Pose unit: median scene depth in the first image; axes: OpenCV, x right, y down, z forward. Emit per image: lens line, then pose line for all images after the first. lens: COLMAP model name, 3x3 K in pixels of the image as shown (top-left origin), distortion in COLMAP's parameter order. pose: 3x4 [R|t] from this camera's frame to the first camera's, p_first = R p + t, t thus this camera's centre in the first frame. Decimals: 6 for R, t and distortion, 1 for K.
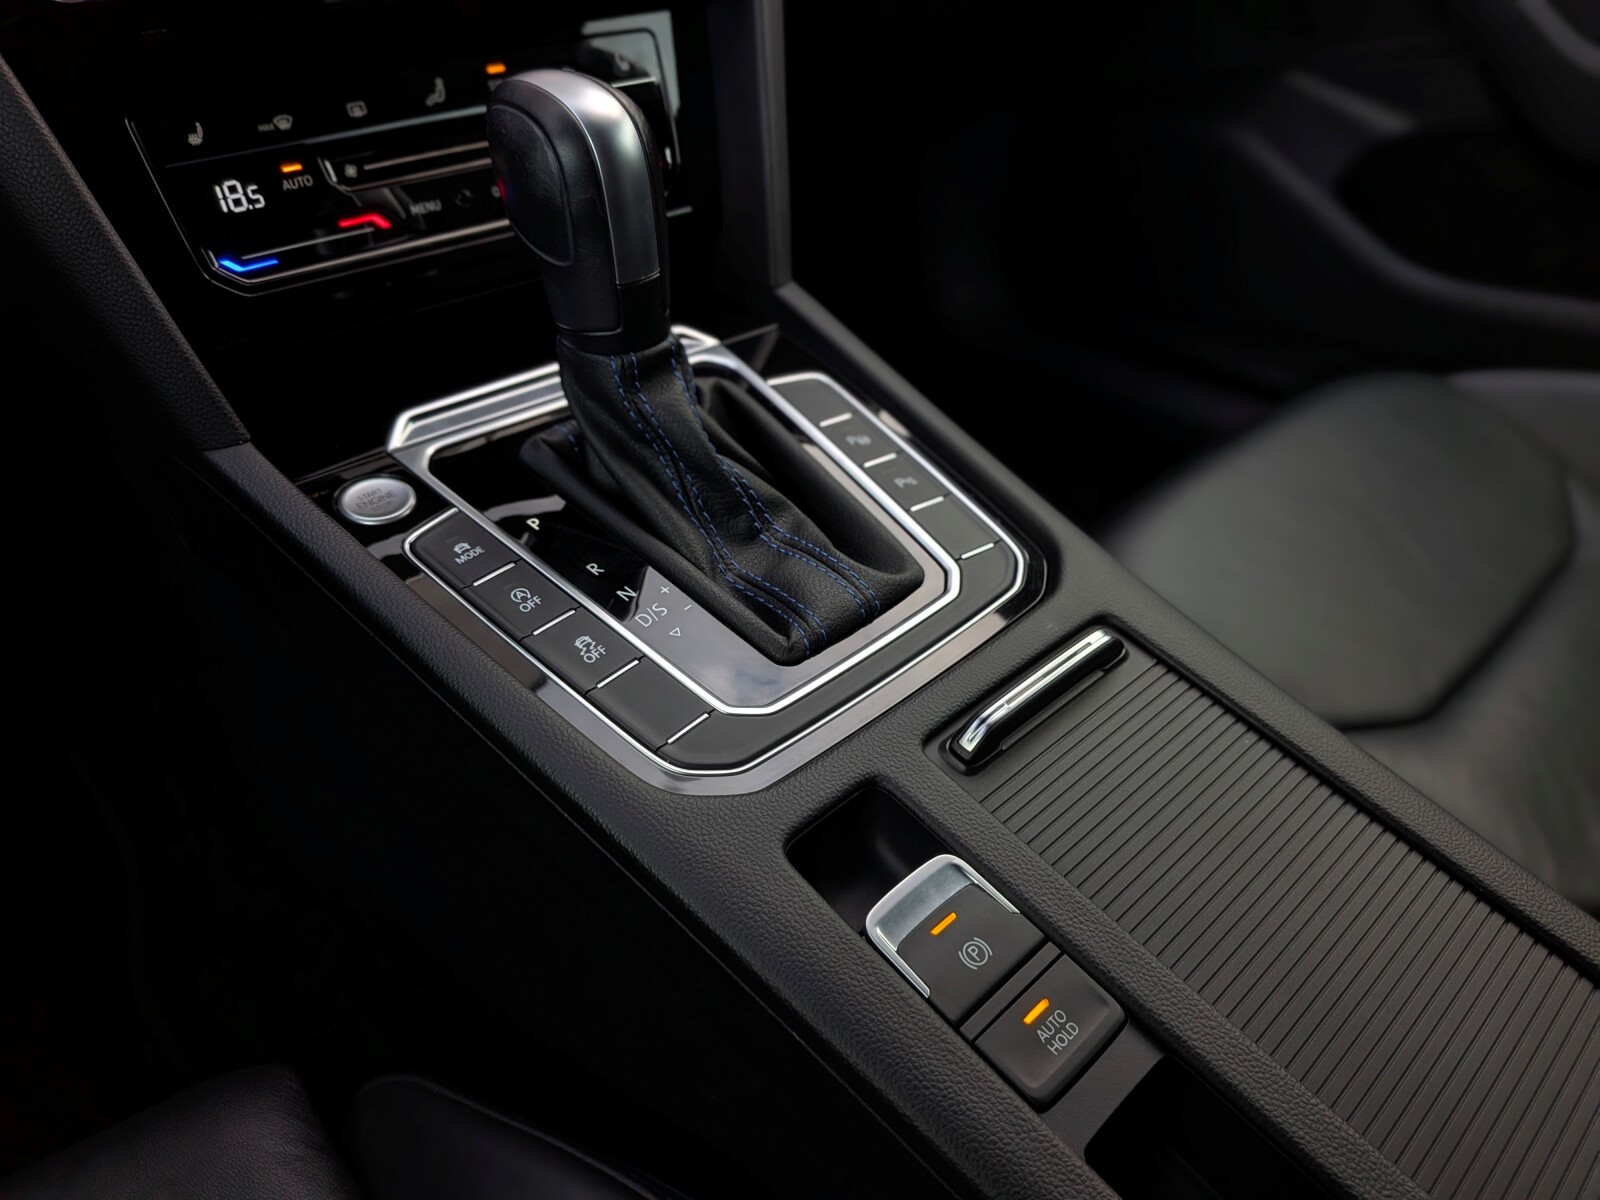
lens RADIAL K [[1162.5, 0, 783.4], [0, 1162.5, 588.9], [0, 0, 1]] dist [0.051442, -0.128293]
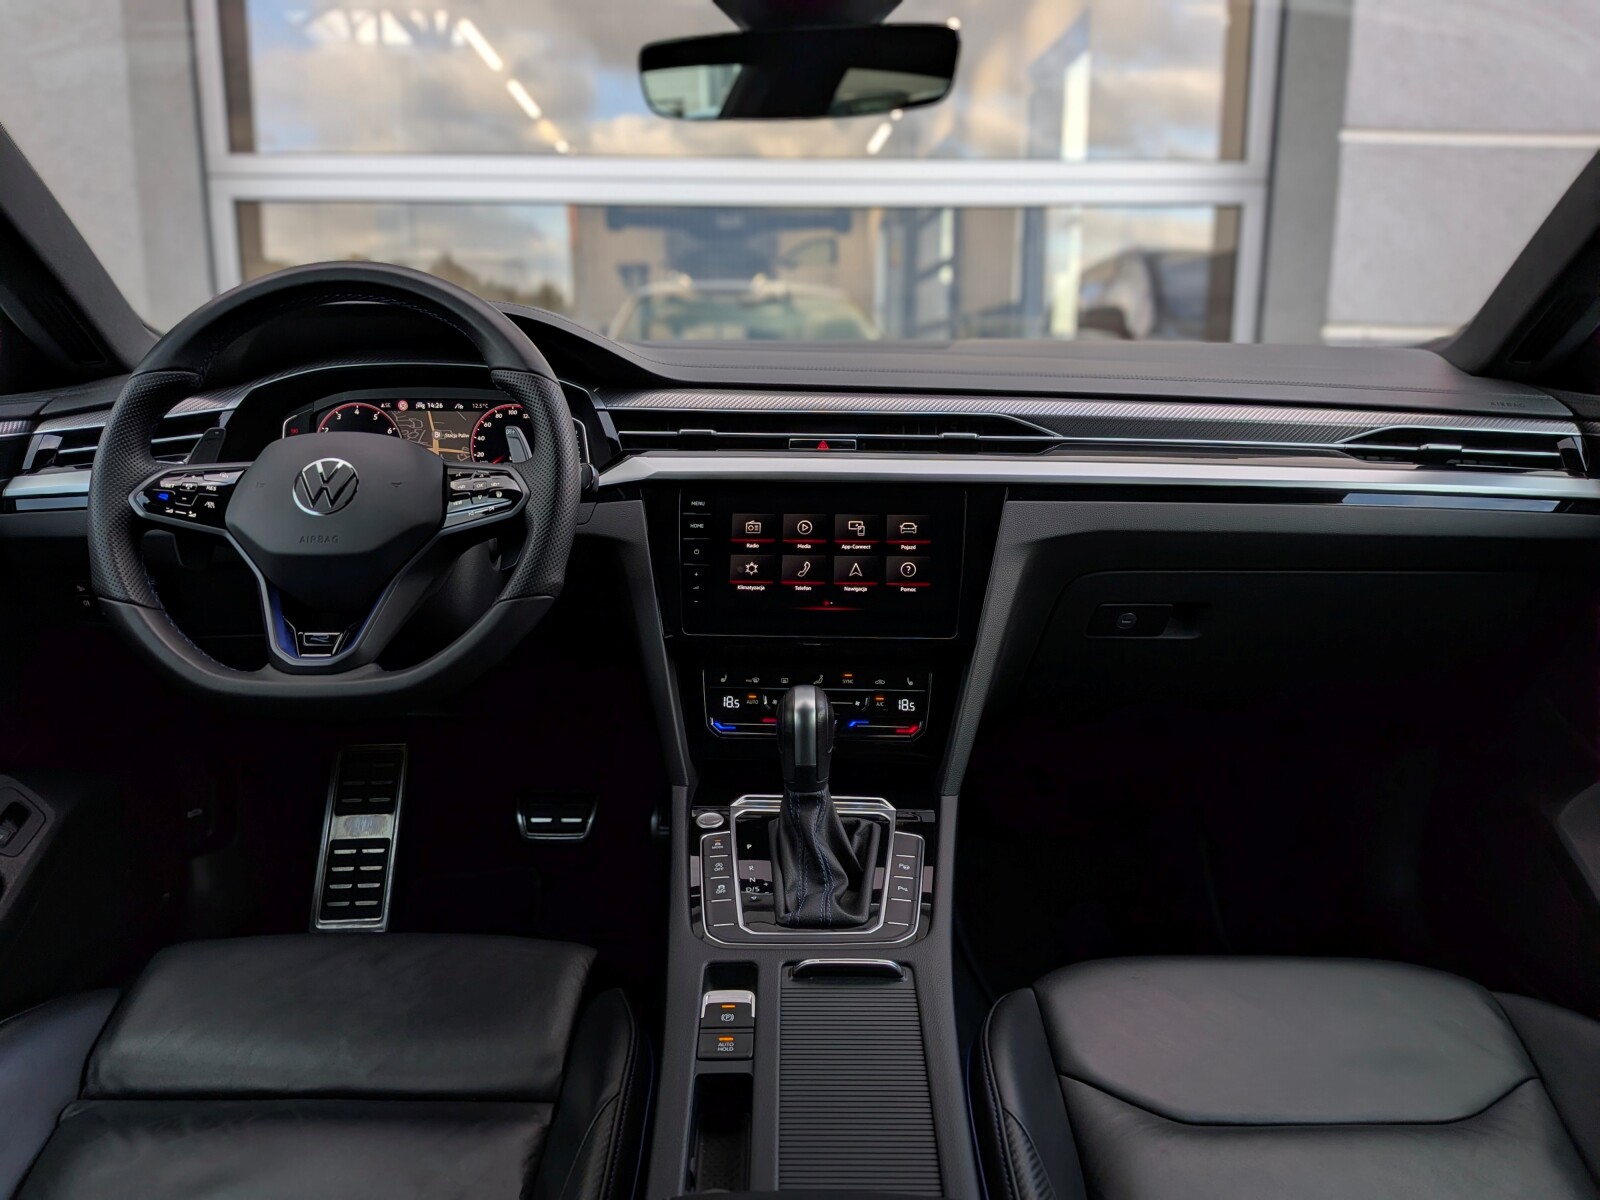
lens RADIAL K [[1135.4, 0, 802.7], [0, 1135.4, 609.0], [0, 0, 1]] dist [0.073875, -0.162619]
pose [[0.727836, 0.156232, -0.667717, 1.380095], [-0.395046, 0.891424, -0.222040, -0.012099], [0.560529, 0.425387, 0.710530, -0.866499]]
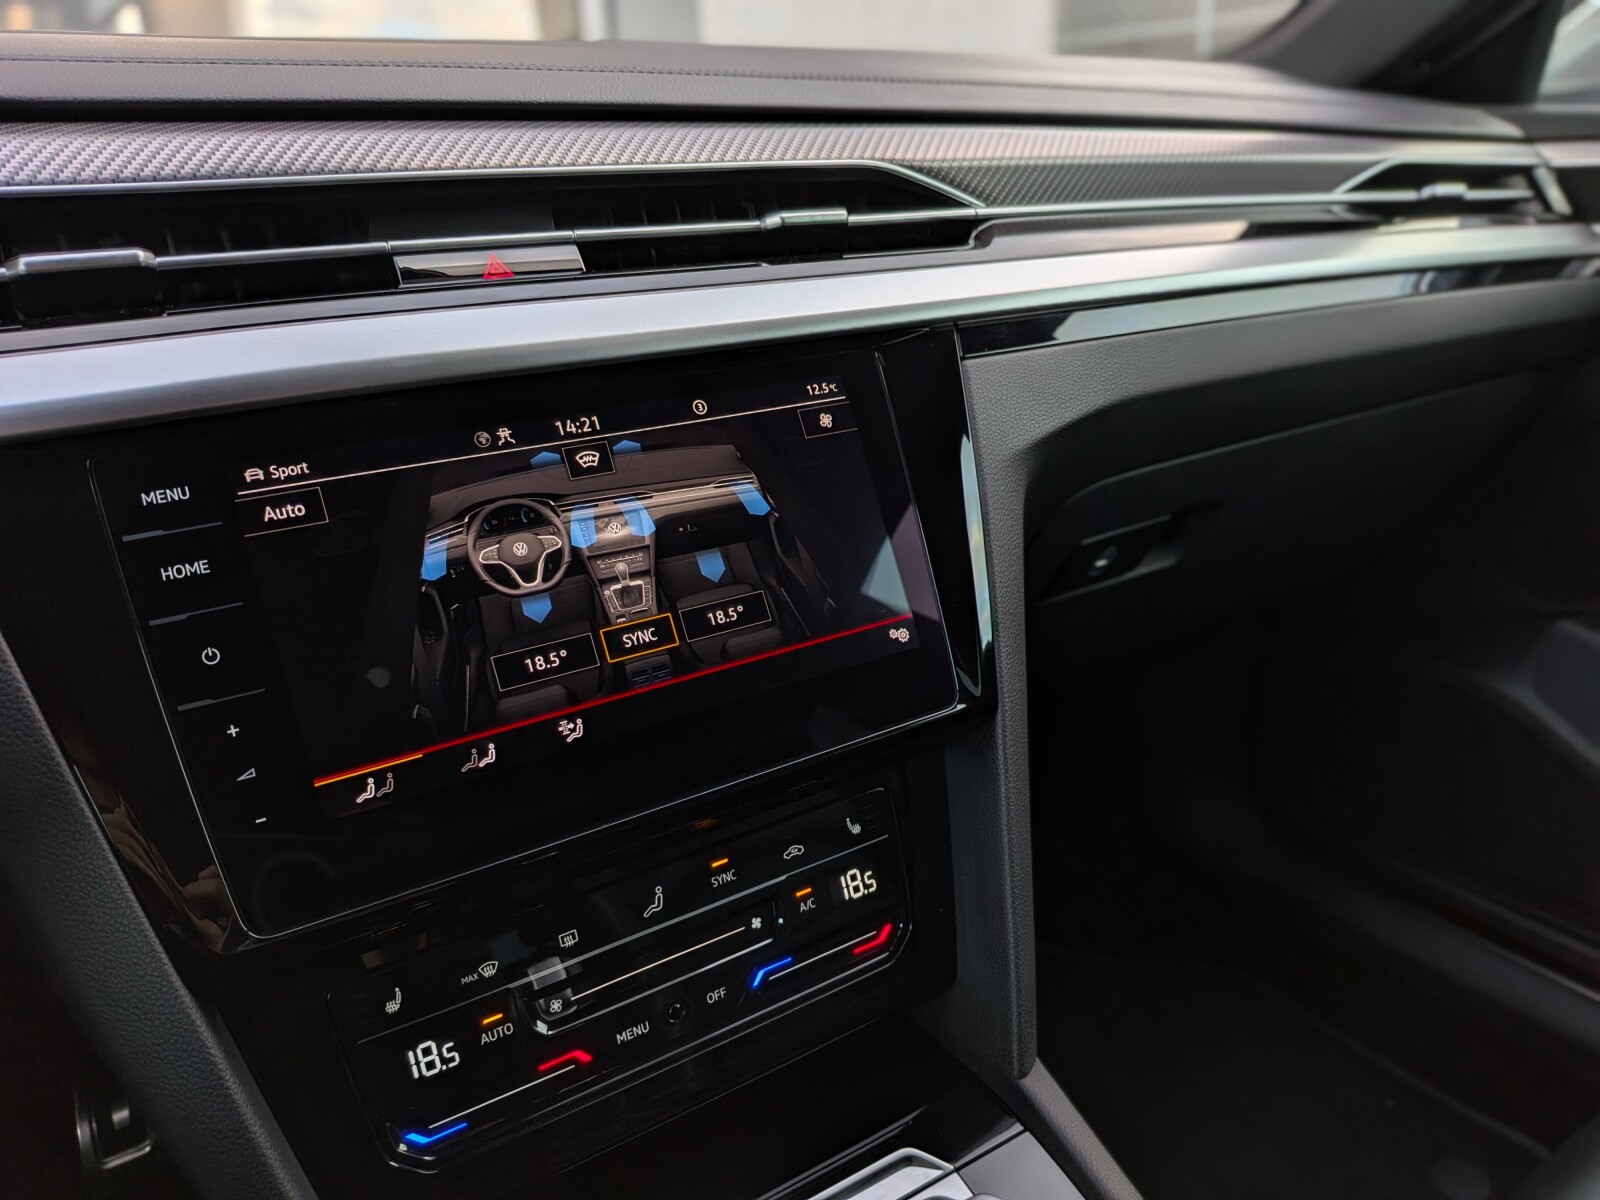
lens RADIAL K [[1157.0, 0, 794.0], [0, 1157.0, 592.3], [0, 0, 1]] dist [0.046887, -0.116929]
pose [[0.987828, 0.012678, -0.155030, -0.053377], [-0.051604, 0.966938, -0.249738, -0.480205], [0.146738, 0.254698, 0.955823, 0.083430]]
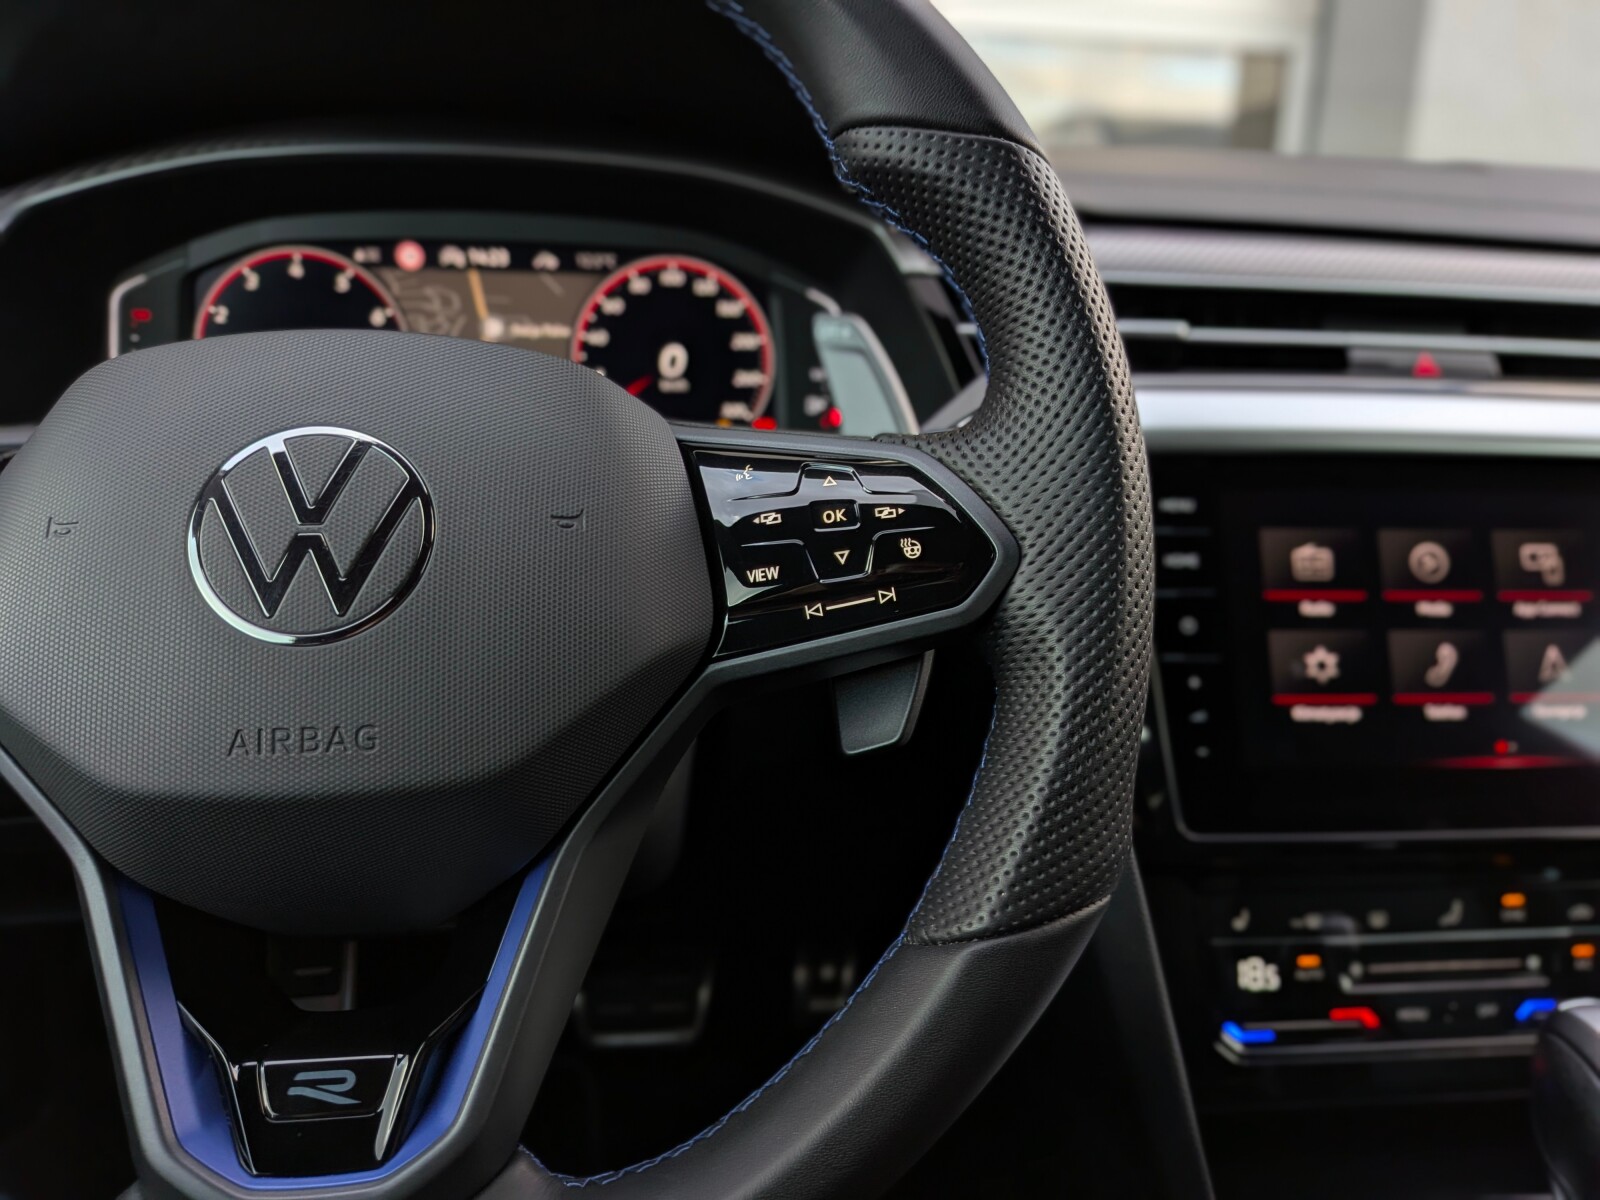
lens RADIAL K [[1165.0, 0, 816.9], [0, 1165.0, 591.0], [0, 0, 1]] dist [0.057160, -0.149091]
pose [[0.808851, 0.196856, -0.554083, -0.257059], [-0.358671, 0.911871, -0.199617, -0.297498], [0.465956, 0.360194, 0.808174, -0.271306]]
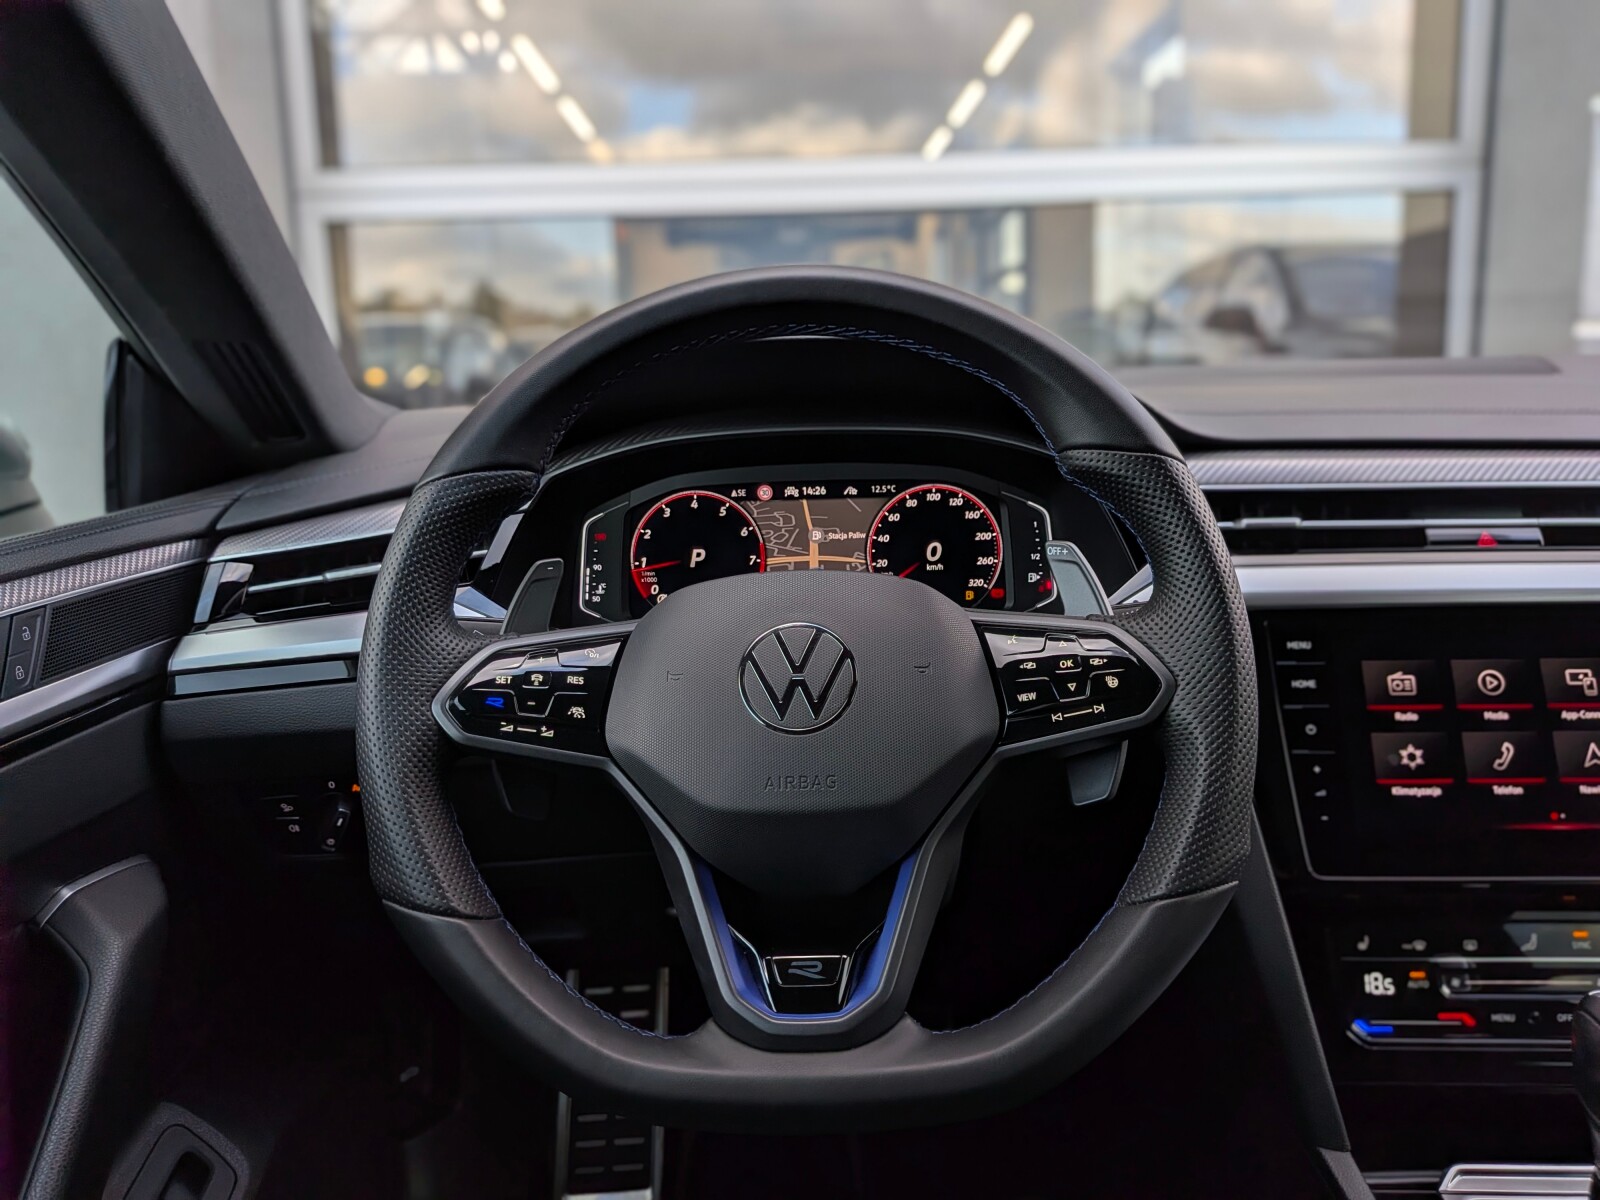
lens RADIAL K [[1142.0, 0, 802.1], [0, 1142.0, 593.0], [0, 0, 1]] dist [0.064341, -0.125226]
pose [[0.706634, 0.118498, -0.697587, 0.004614], [-0.378476, 0.896289, -0.231133, -0.157238], [0.597850, 0.427346, 0.678196, -0.756974]]
